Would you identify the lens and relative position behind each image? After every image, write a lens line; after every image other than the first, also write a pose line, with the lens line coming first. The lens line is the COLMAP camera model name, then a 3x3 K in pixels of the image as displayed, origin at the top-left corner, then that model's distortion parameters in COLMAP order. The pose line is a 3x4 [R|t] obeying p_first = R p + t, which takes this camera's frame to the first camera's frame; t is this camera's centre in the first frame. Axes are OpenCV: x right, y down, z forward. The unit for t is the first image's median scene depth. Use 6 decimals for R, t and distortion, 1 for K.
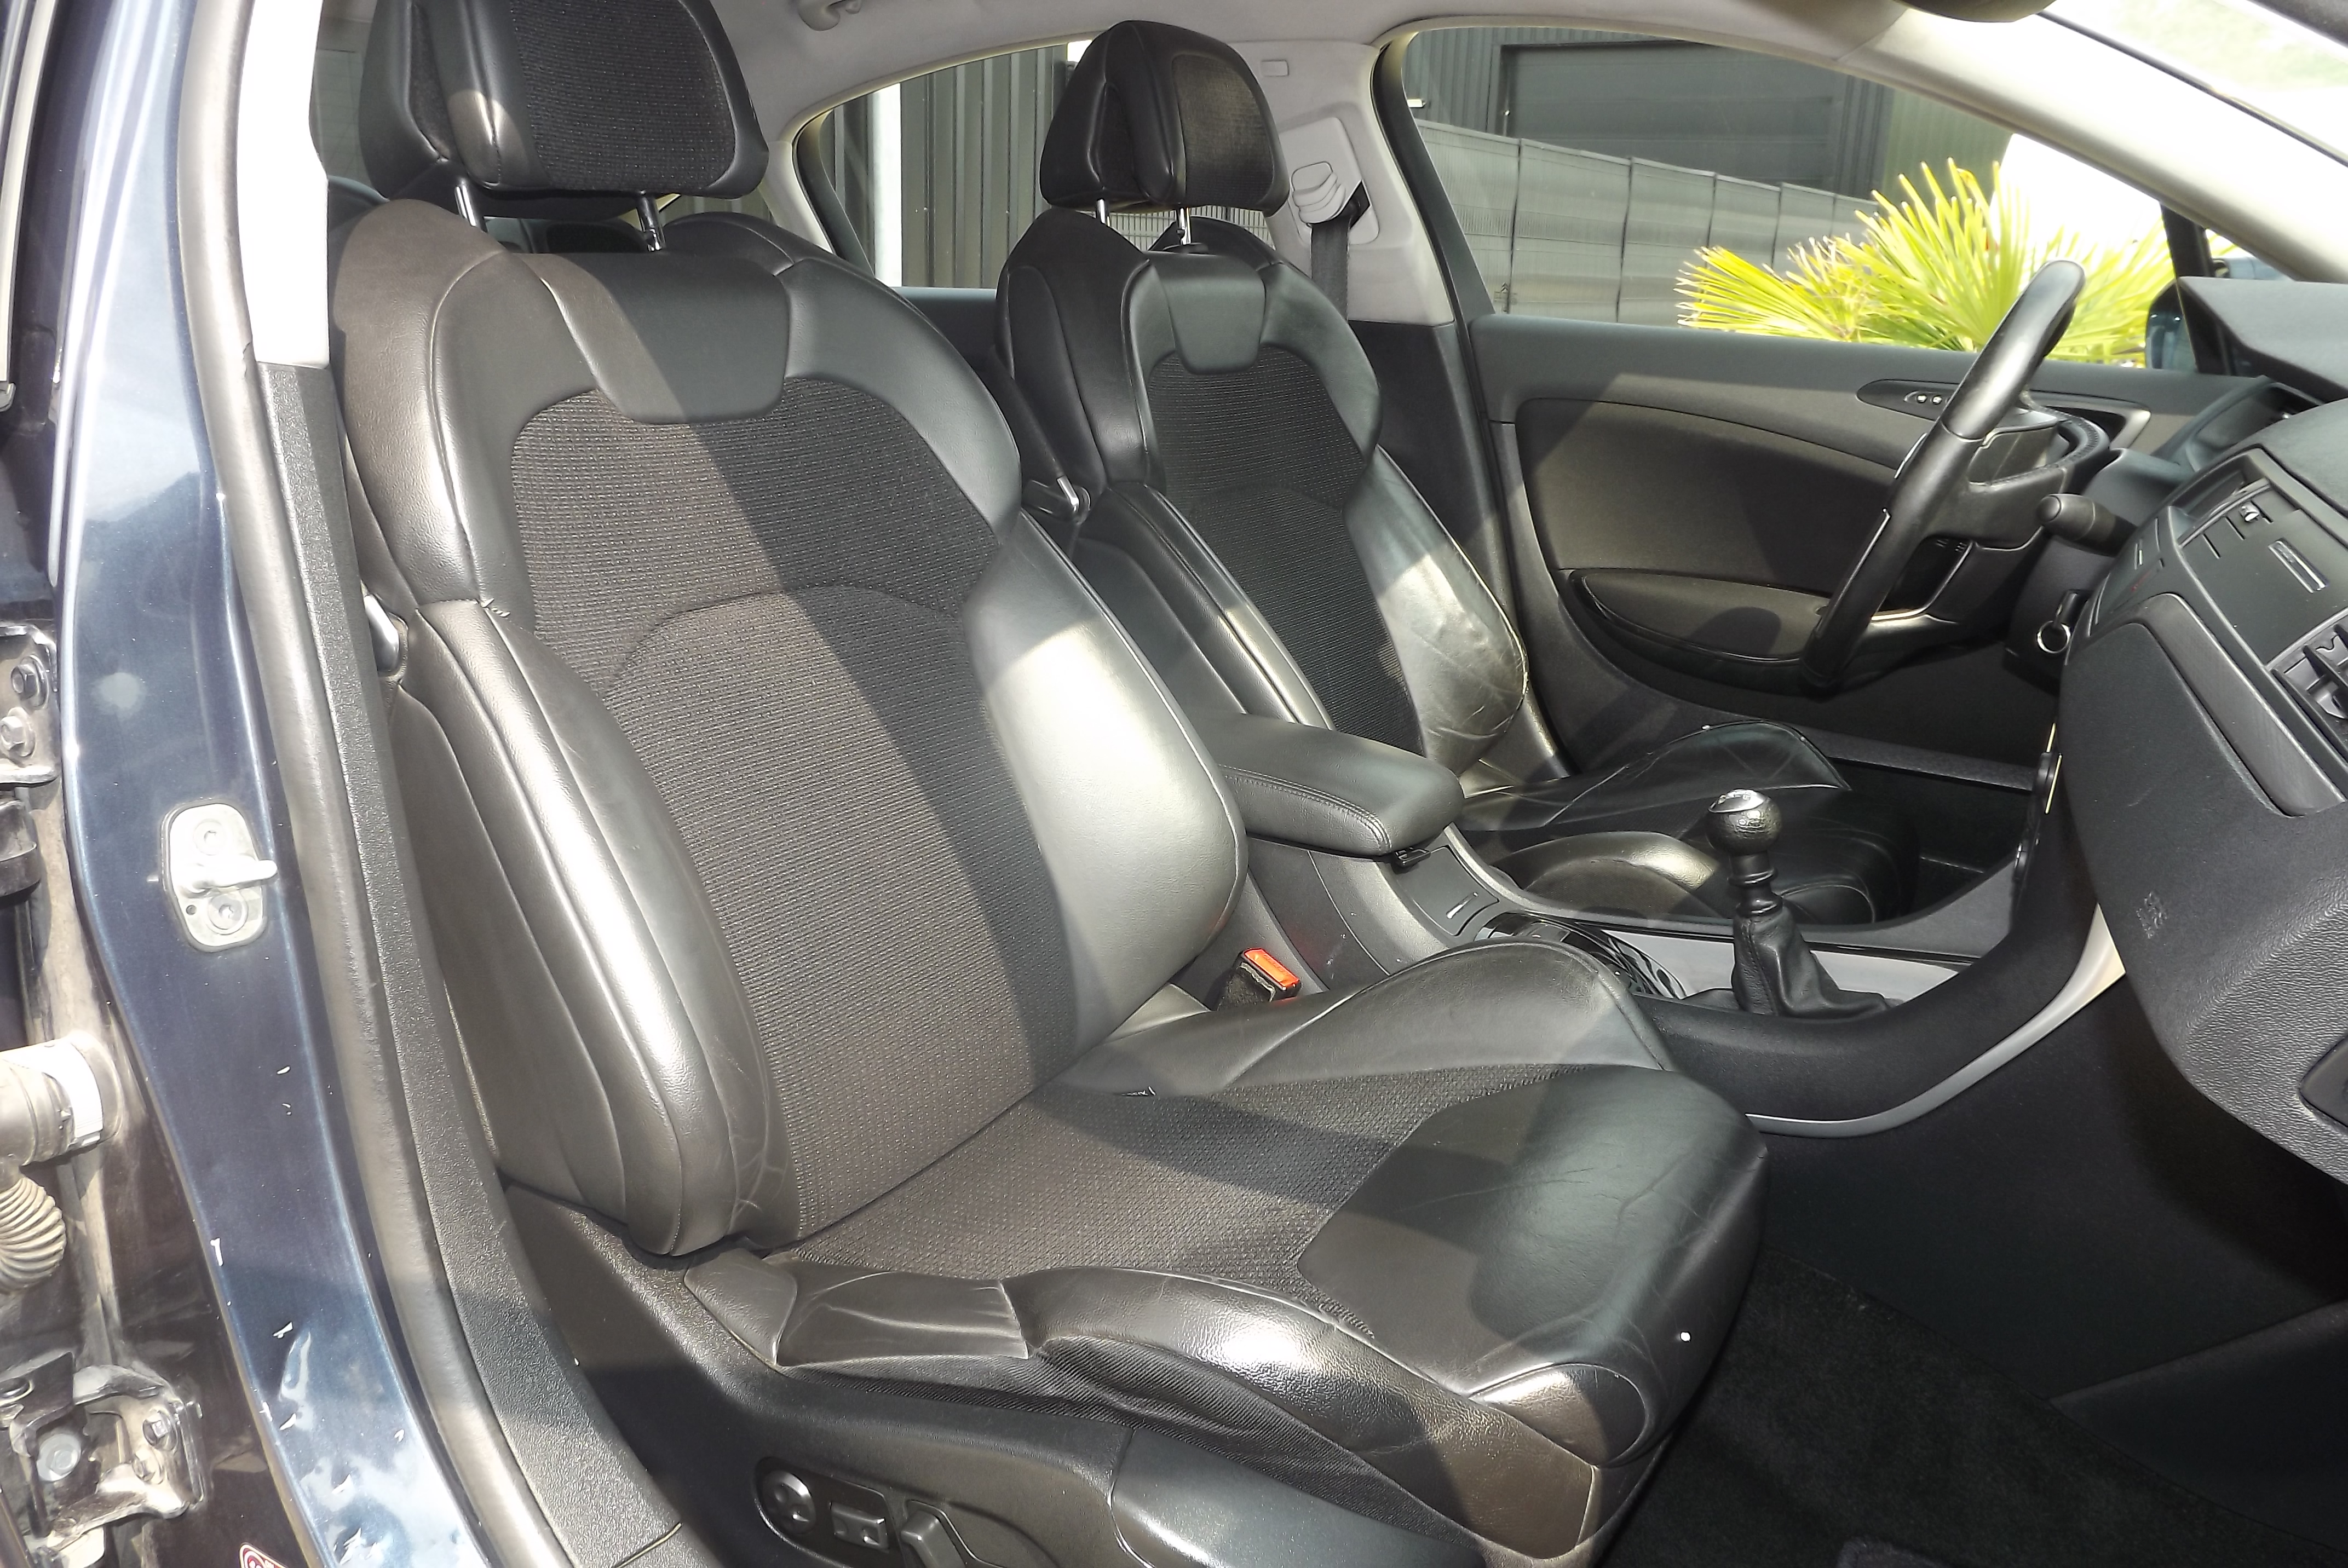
lens RADIAL K [[1679.2, 0, 1174.0], [0, 1679.2, 784.0], [0, 0, 1]] dist [-0.056604, -0.005660]
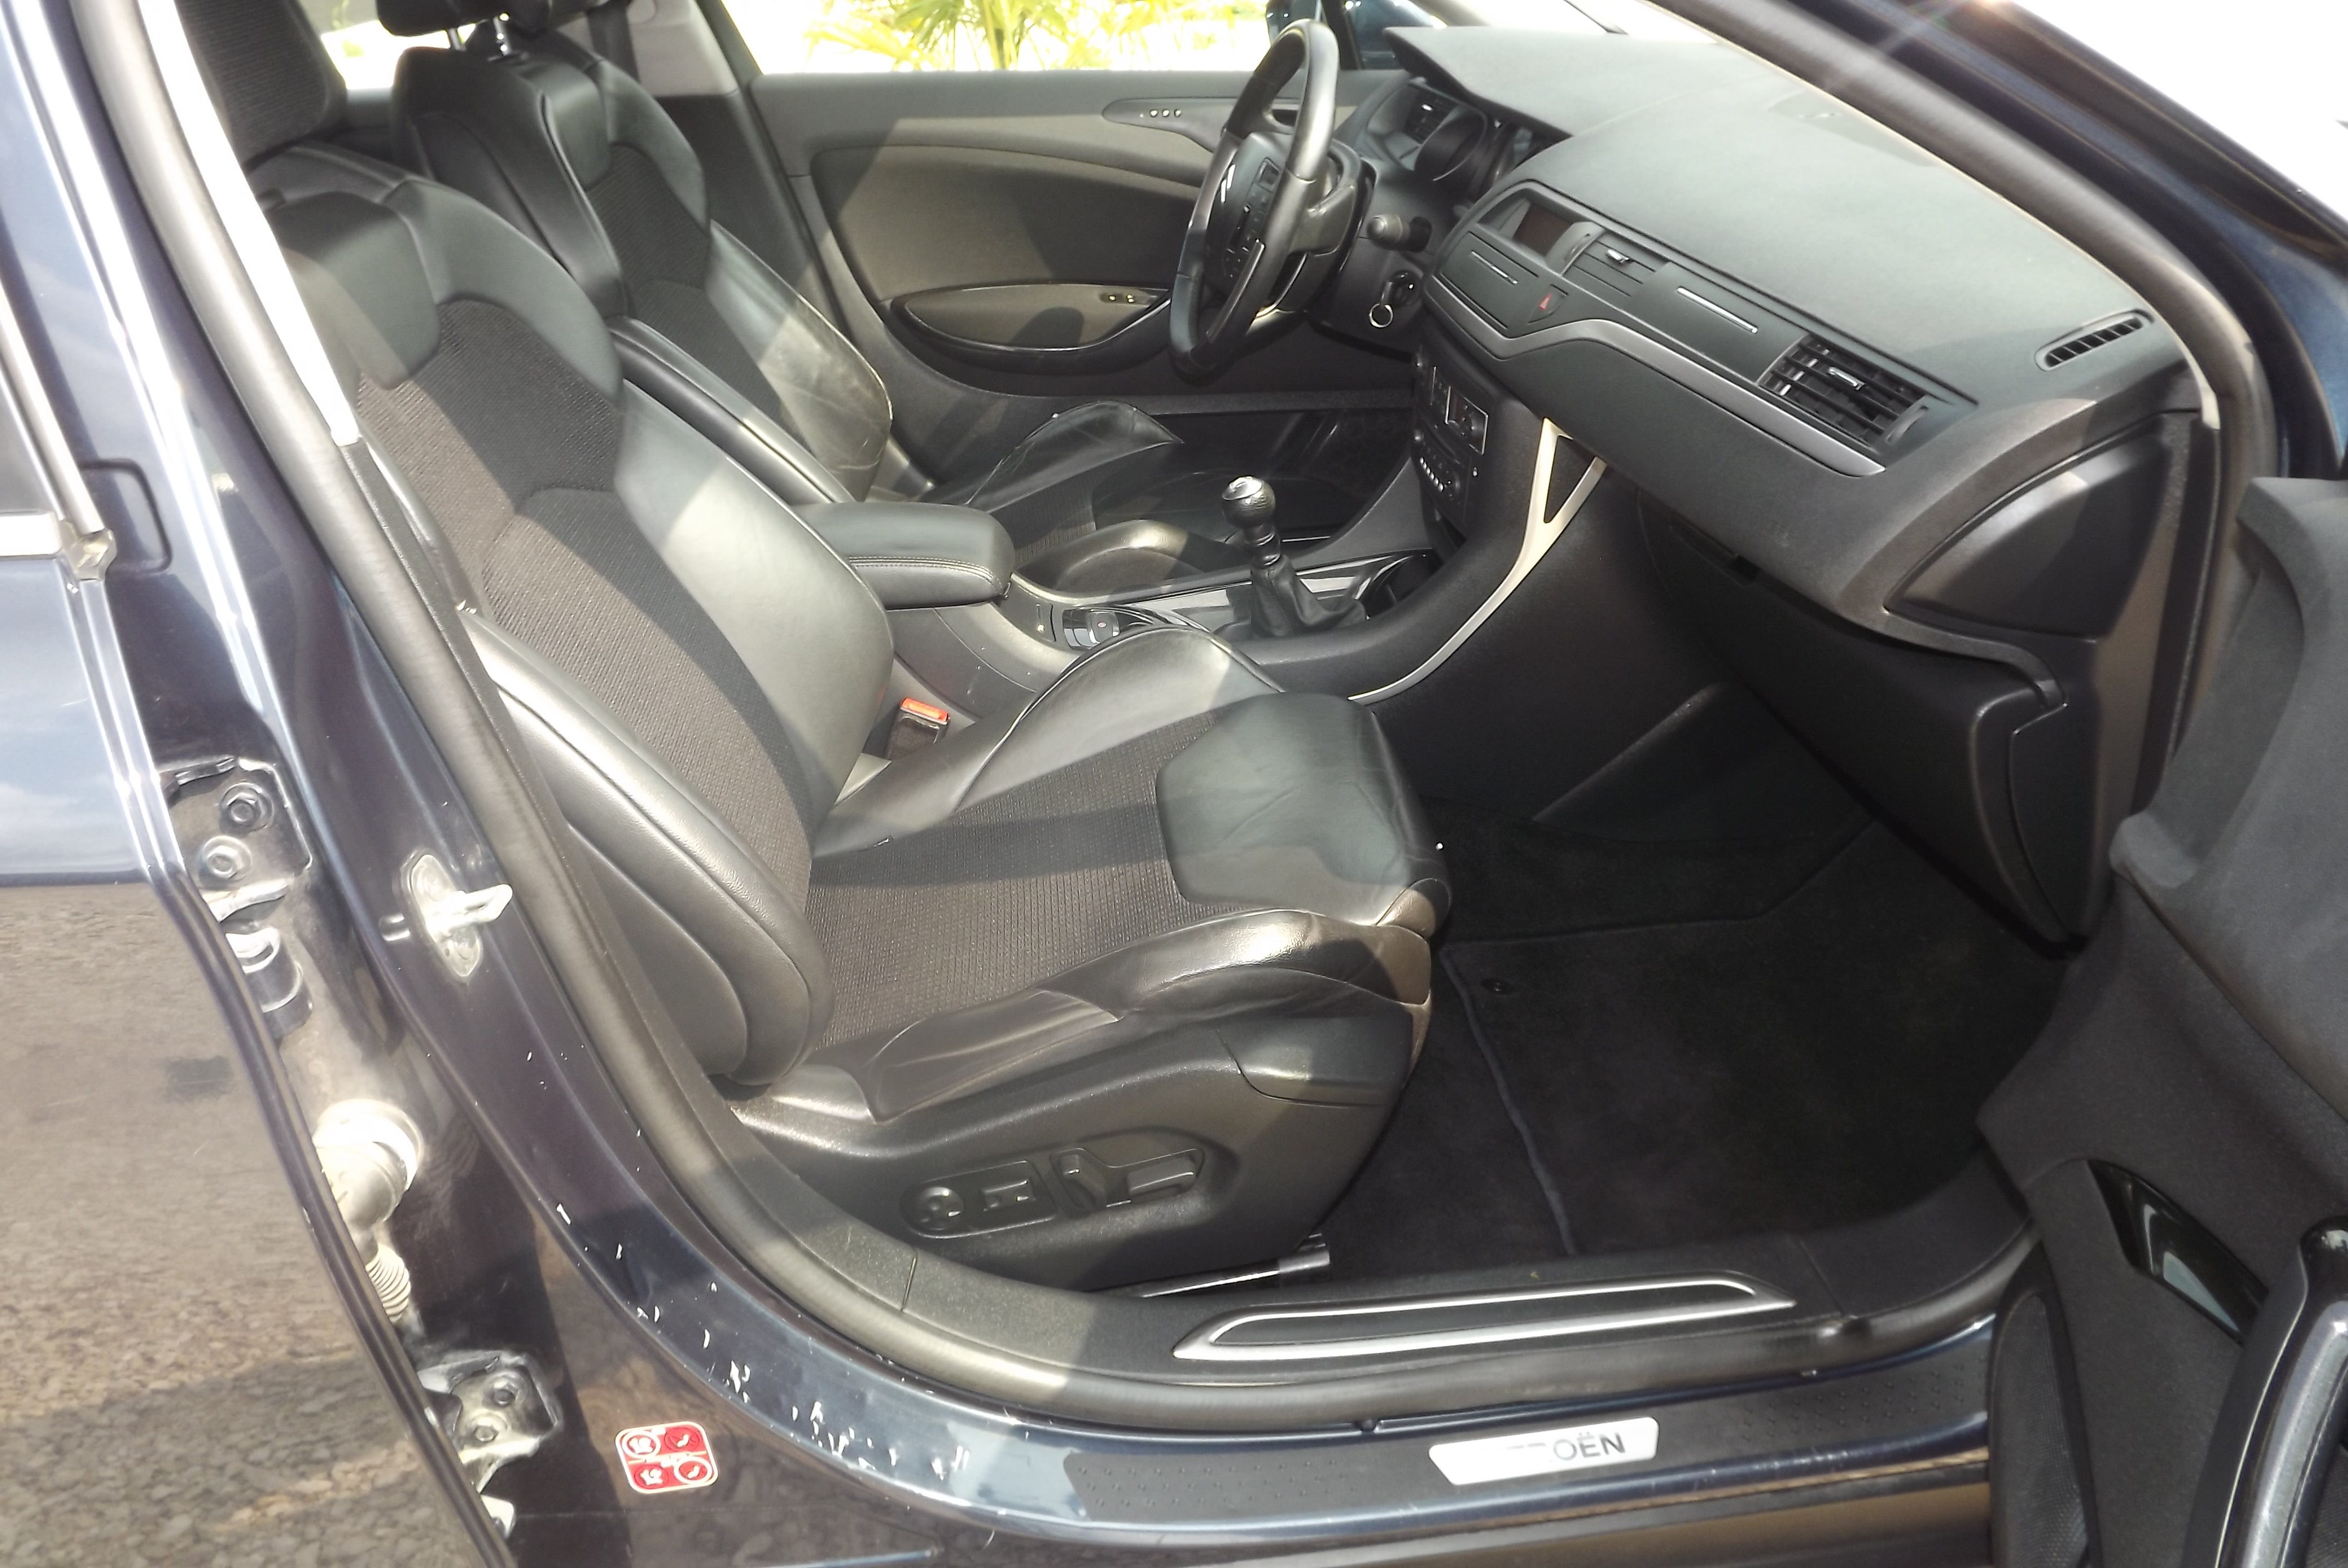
lens RADIAL K [[1679.2, 0, 1174.0], [0, 1679.2, 784.0], [0, 0, 1]] dist [-0.056604, -0.005660]
pose [[0.800578, -0.329072, 0.500786, -0.432897], [0.215092, 0.937833, 0.272406, -0.135486], [-0.559295, -0.110367, 0.821589, -0.103597]]
